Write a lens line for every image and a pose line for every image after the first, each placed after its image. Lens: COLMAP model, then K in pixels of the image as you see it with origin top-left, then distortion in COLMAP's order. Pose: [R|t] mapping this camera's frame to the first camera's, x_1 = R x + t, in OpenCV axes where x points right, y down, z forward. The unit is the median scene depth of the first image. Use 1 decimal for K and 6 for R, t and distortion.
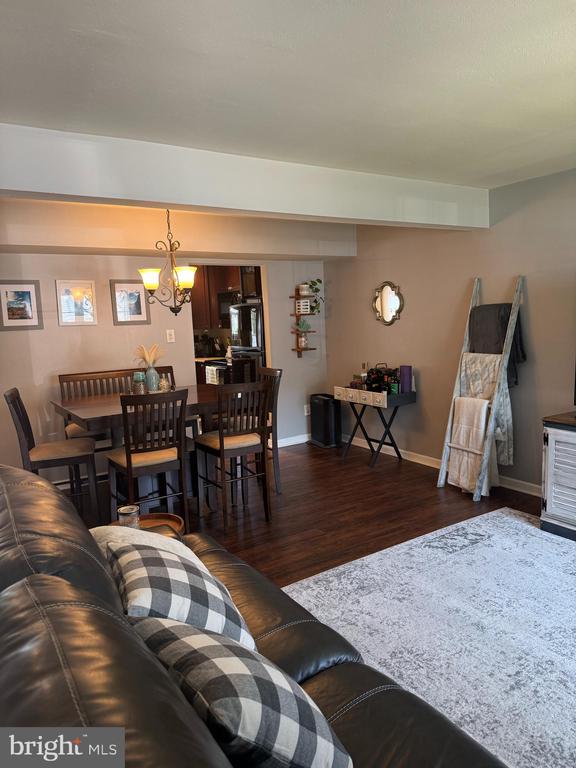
lens RADIAL K [[544.1, 0, 287.8], [0, 544.1, 383.9], [0, 0, 1]] dist [0.008080, -0.009629]
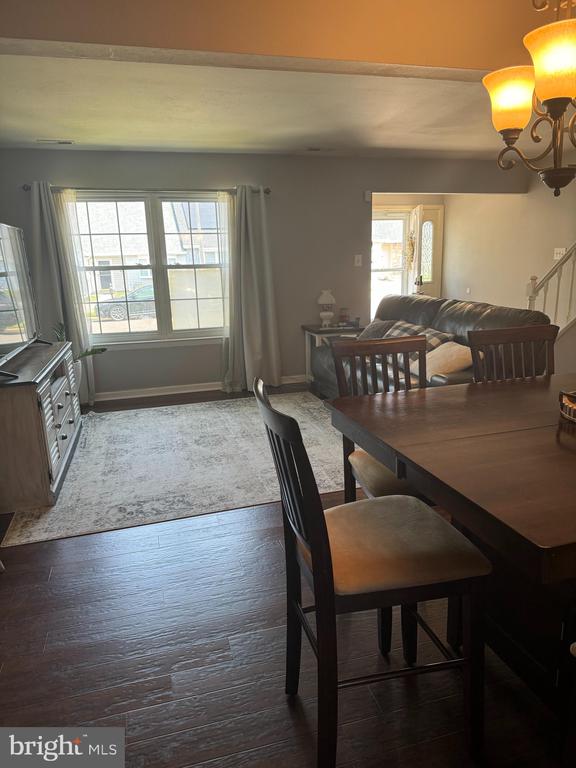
lens RADIAL K [[544.1, 0, 288.5], [0, 544.1, 385.3], [0, 0, 1]] dist [0.008080, -0.009629]
pose [[-0.949773, 0.007552, 0.312847, -0.153914], [0.116305, 0.936620, 0.330479, -0.143979], [-0.290523, 0.350266, -0.890455, 1.391230]]
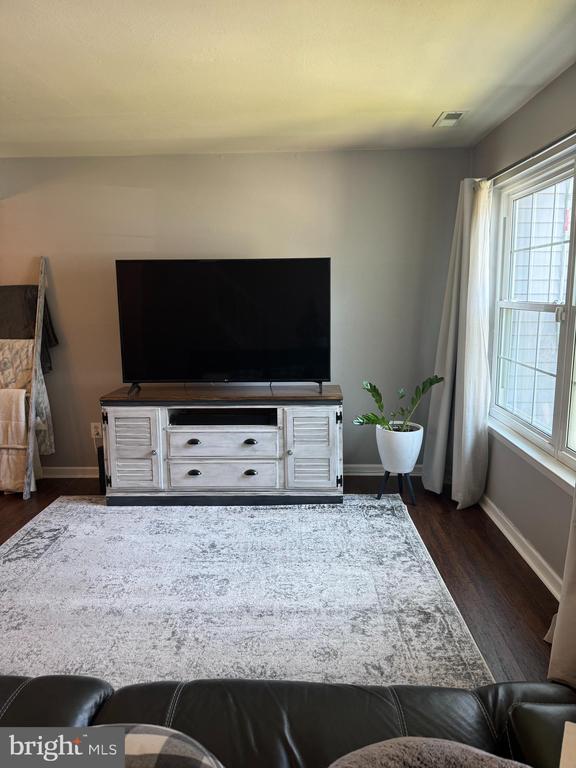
lens RADIAL K [[544.1, 0, 286.9], [0, 544.1, 383.9], [0, 0, 1]] dist [0.008080, -0.009629]
pose [[0.568714, -0.103477, 0.816001, -0.137945], [0.090211, 0.993918, 0.063165, 0.002699], [-0.817574, 0.037690, 0.574589, 0.103684]]
